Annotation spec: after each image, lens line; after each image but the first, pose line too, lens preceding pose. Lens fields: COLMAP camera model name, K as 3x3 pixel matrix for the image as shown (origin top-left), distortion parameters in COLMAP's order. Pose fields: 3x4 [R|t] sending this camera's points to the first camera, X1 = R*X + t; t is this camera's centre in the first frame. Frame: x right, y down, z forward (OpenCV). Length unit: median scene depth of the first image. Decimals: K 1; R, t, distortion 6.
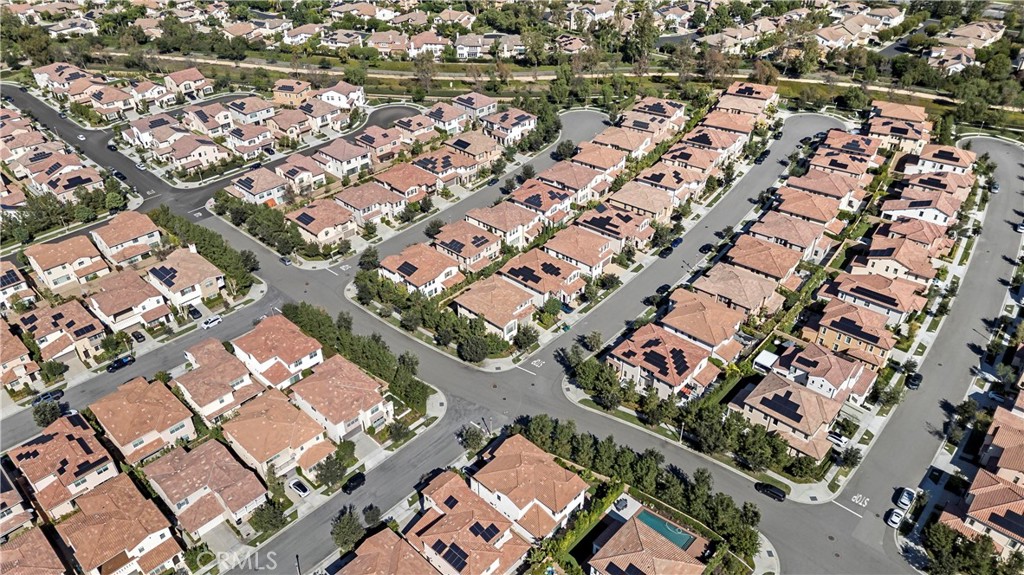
lens RADIAL K [[716.6, 0, 512.0], [0, 716.6, 287.5], [0, 0, 1]] dist [0.020220, -0.005926]
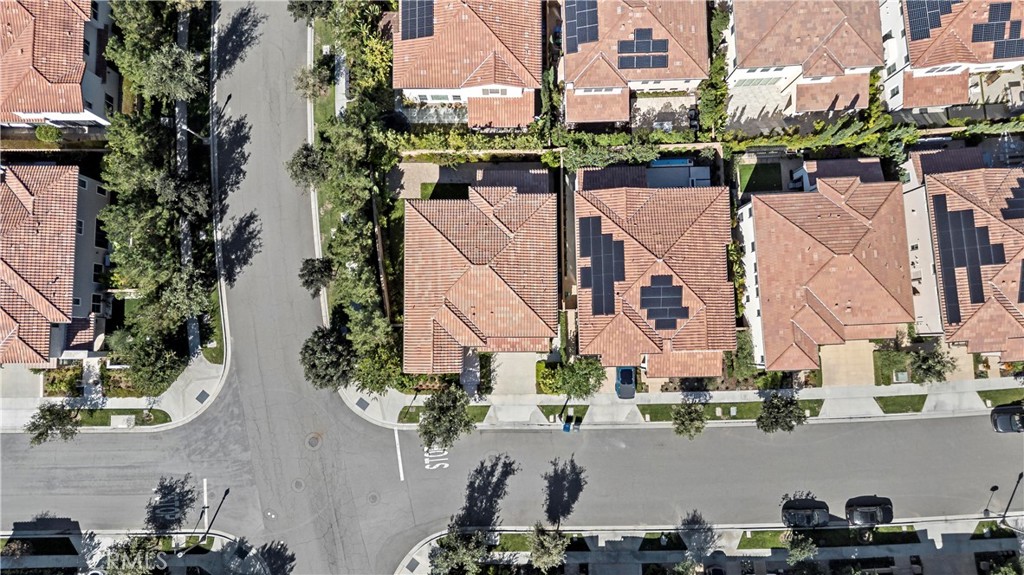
lens RADIAL K [[716.6, 0, 512.0], [0, 716.6, 287.5], [0, 0, 1]] dist [0.020220, -0.005926]
pose [[0.685537, 0.725015, -0.066270, 0.020143], [-0.407243, 0.457330, 0.790571, -0.289265], [0.603483, -0.514978, 0.608774, 0.742402]]
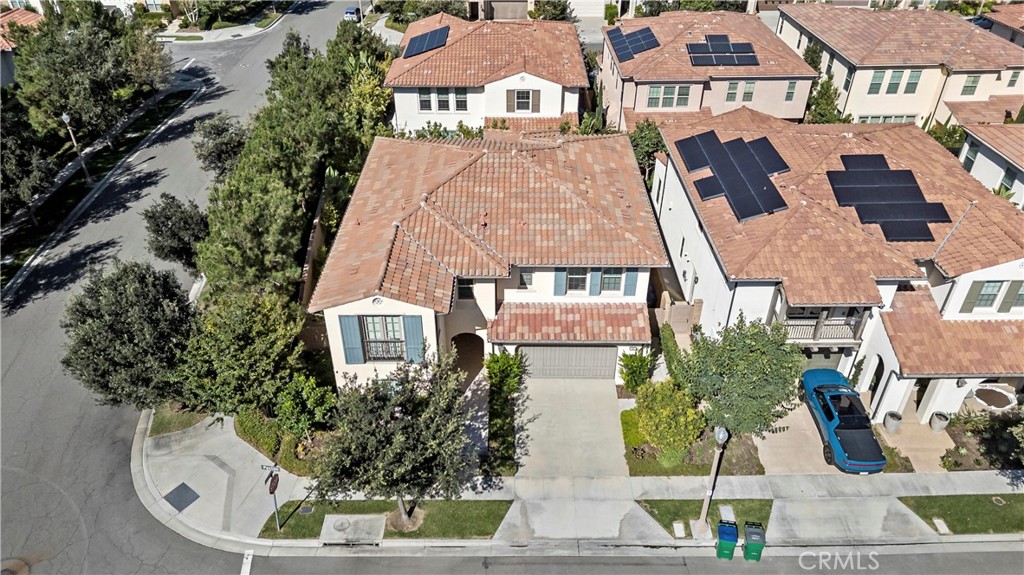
lens RADIAL K [[716.6, 0, 512.0], [0, 716.6, 287.5], [0, 0, 1]] dist [0.020220, -0.005926]
pose [[0.679841, 0.421561, -0.600086, 0.108142], [-0.411045, 0.896695, 0.164254, 0.003386], [0.607337, 0.134996, 0.782891, 0.820169]]
